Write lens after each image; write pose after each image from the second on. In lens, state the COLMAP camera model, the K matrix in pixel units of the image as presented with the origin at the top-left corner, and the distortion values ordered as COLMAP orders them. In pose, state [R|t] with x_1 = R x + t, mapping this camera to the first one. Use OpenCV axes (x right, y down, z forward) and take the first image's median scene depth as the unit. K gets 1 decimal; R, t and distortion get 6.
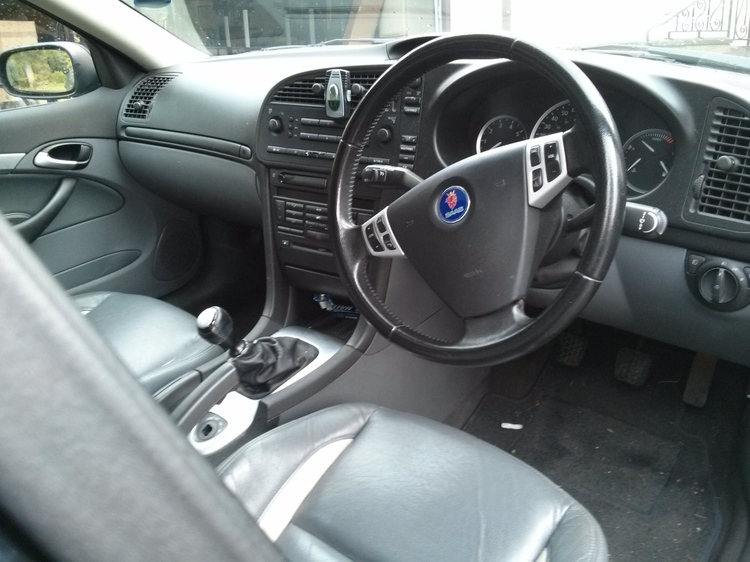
lens RADIAL K [[675.8, 0, 375.0], [0, 675.8, 281.0], [0, 0, 1]] dist [0.089429, -0.242513]
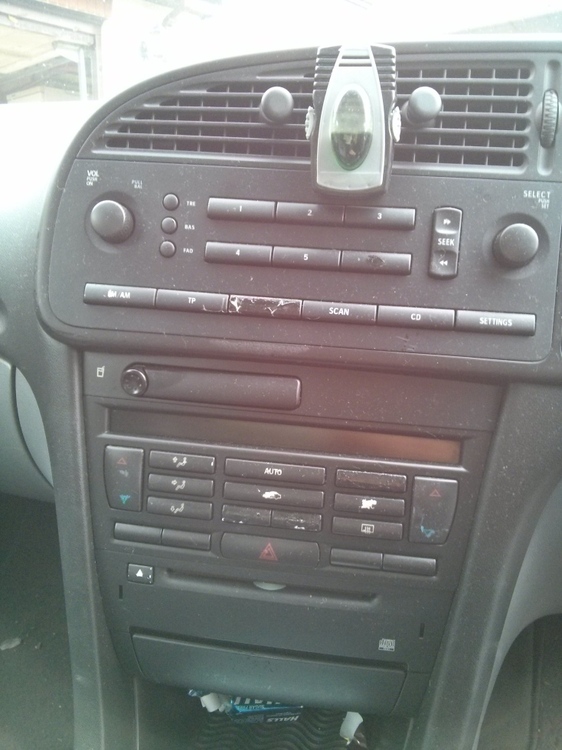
lens RADIAL K [[675.8, 0, 281.0], [0, 675.8, 375.0], [0, 0, 1]] dist [0.089429, -0.242513]
pose [[0.912627, -0.046958, 0.406087, -0.209730], [0.090502, 0.991940, -0.088687, -0.121964], [-0.398649, 0.117690, 0.909521, 0.689750]]
